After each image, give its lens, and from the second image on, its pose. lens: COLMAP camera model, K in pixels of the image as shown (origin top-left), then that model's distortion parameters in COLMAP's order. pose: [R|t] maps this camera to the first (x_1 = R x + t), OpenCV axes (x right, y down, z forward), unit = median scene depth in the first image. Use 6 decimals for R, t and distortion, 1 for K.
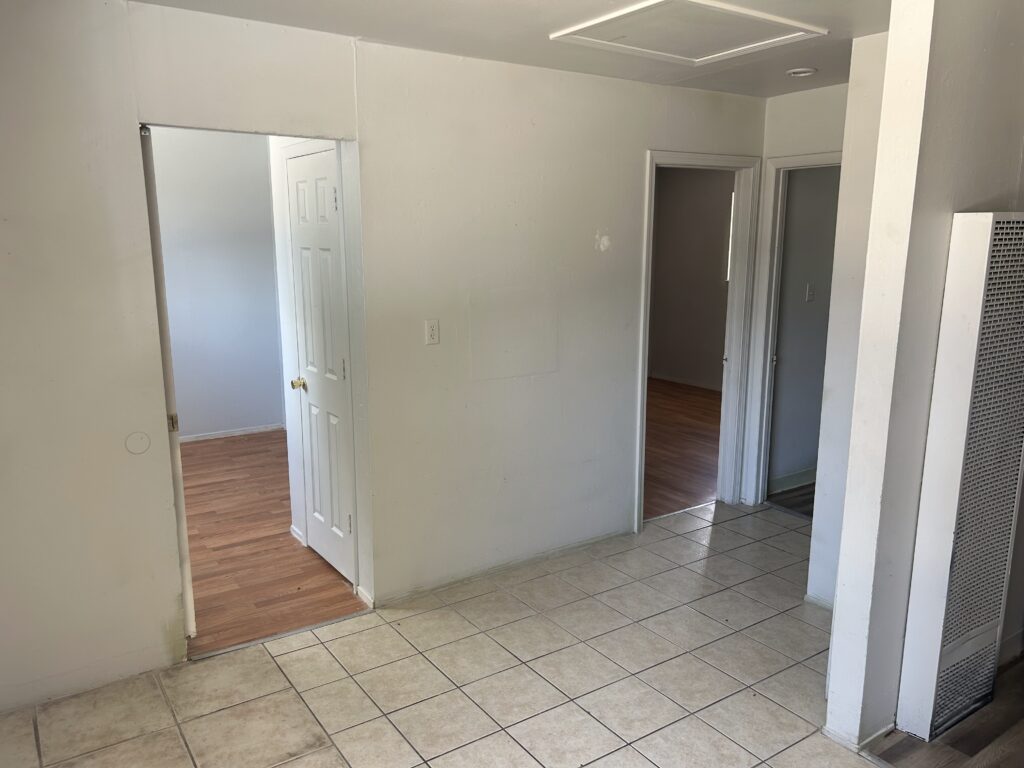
lens RADIAL K [[764.4, 0, 512.0], [0, 764.4, 384.0], [0, 0, 1]] dist [0.016266, -0.006748]
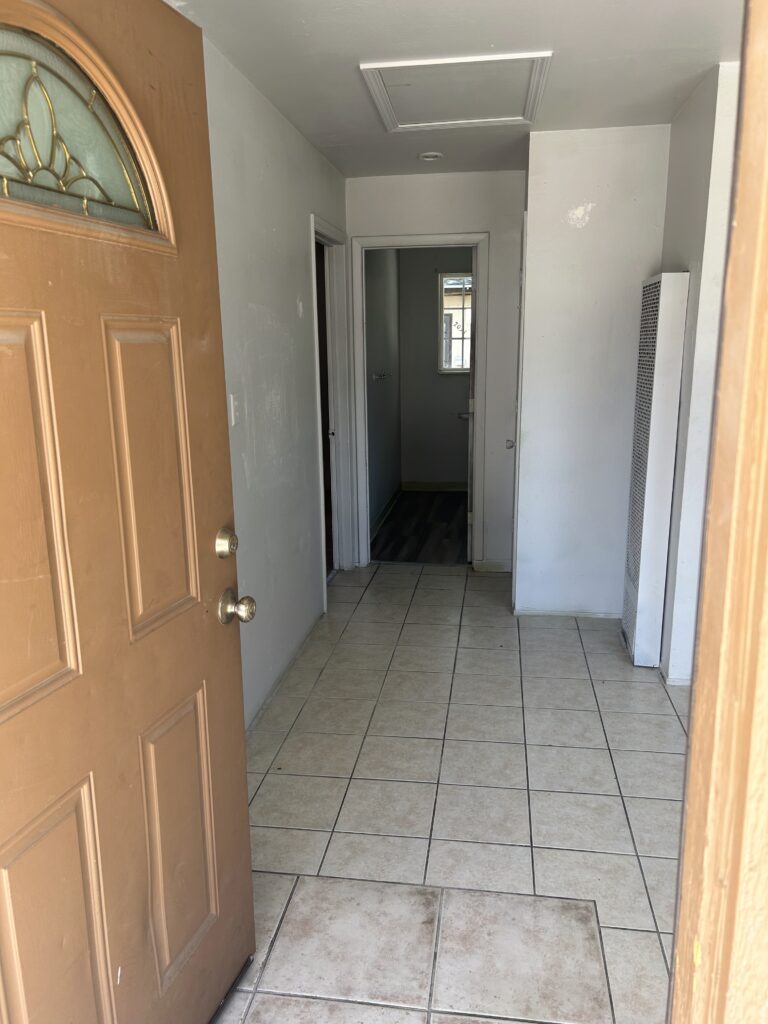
lens RADIAL K [[764.4, 0, 384.0], [0, 764.4, 512.0], [0, 0, 1]] dist [0.016266, -0.006748]
pose [[0.676846, -0.167595, 0.716793, -0.526405], [0.150976, 0.984643, 0.087660, -0.008083], [-0.720476, 0.048886, 0.691754, 0.297333]]
